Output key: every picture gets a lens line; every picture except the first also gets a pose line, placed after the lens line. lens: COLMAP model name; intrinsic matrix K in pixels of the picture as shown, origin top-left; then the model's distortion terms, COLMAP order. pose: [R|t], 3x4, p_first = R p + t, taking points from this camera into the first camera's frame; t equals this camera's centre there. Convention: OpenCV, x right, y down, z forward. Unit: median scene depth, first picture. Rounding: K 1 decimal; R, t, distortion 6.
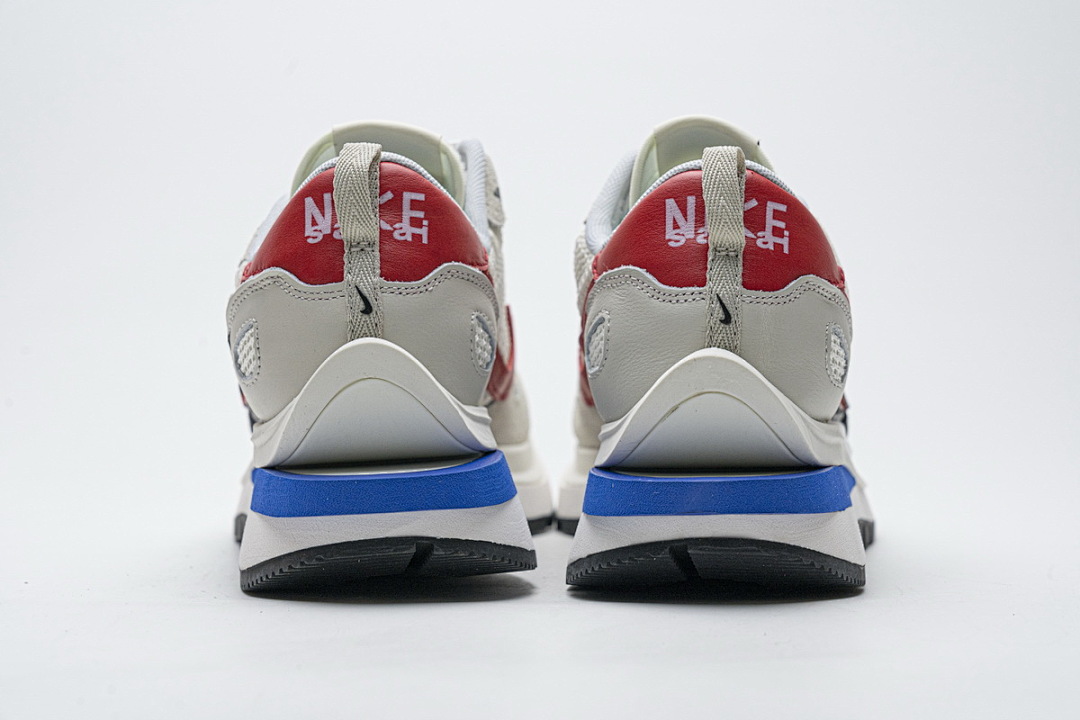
lens RADIAL K [[2011.7, 0, 542.2], [0, 2011.7, 336.0], [0, 0, 1]] dist [-0.012476, -0.040130]
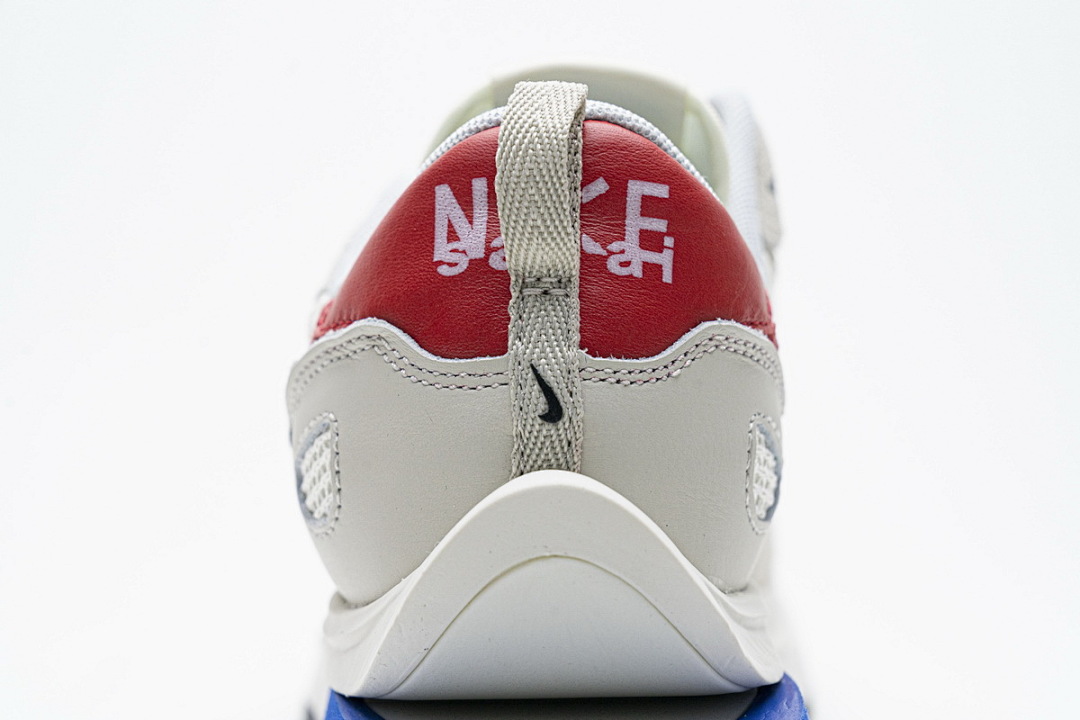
lens RADIAL K [[2011.7, 0, 542.2], [0, 2011.7, 336.0], [0, 0, 1]] dist [-0.012476, -0.040130]
pose [[0.997507, 0.033359, -0.062178, -0.057883], [-0.032842, 0.999417, 0.009314, -0.036255], [0.062452, -0.007248, 0.998022, 0.490070]]
